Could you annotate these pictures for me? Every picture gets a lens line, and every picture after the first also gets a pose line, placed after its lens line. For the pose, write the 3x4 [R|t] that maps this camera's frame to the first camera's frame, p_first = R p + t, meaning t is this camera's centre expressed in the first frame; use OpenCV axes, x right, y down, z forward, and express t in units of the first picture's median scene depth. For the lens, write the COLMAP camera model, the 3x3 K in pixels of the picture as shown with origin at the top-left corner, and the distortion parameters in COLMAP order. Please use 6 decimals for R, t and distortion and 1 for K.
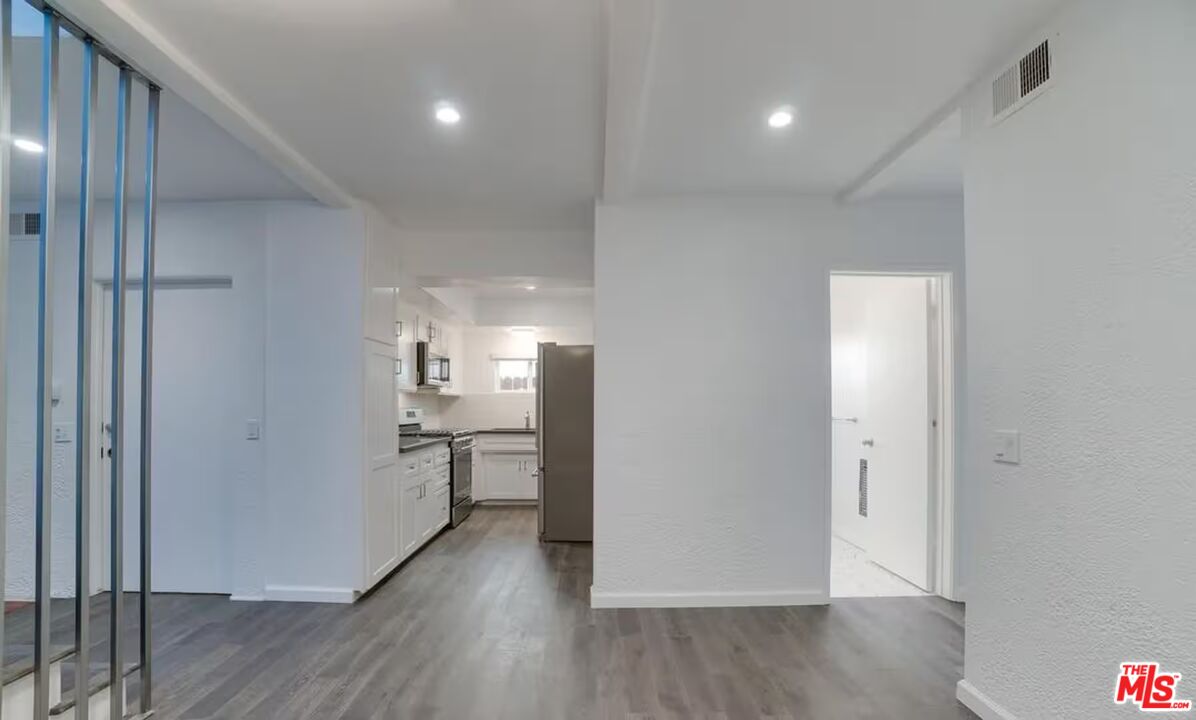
lens RADIAL K [[526.4, 0, 593.6], [0, 526.4, 399.4], [0, 0, 1]] dist [-0.050657, 0.008292]
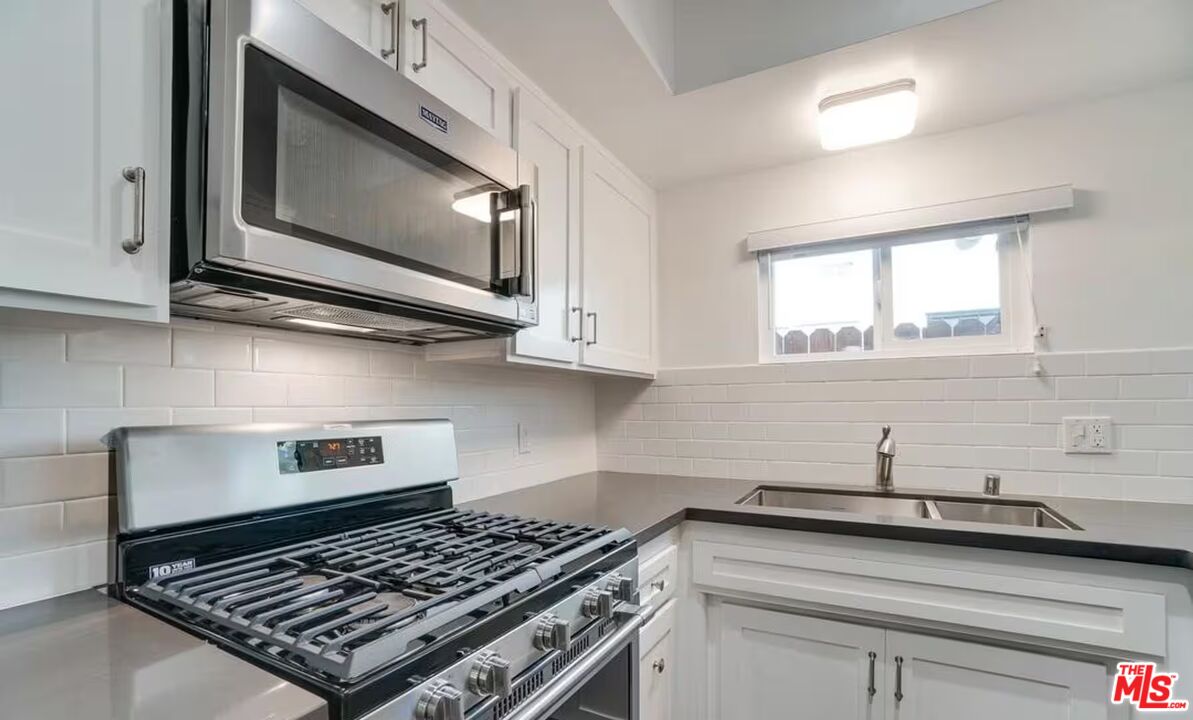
lens RADIAL K [[525.1, 0, 592.1], [0, 525.1, 399.3], [0, 0, 1]] dist [-0.050657, 0.008292]
pose [[0.872545, -0.013327, -0.488352, -0.154004], [0.014520, 0.999894, -0.001343, 0.008341], [0.488318, -0.005919, 0.872646, 0.850196]]
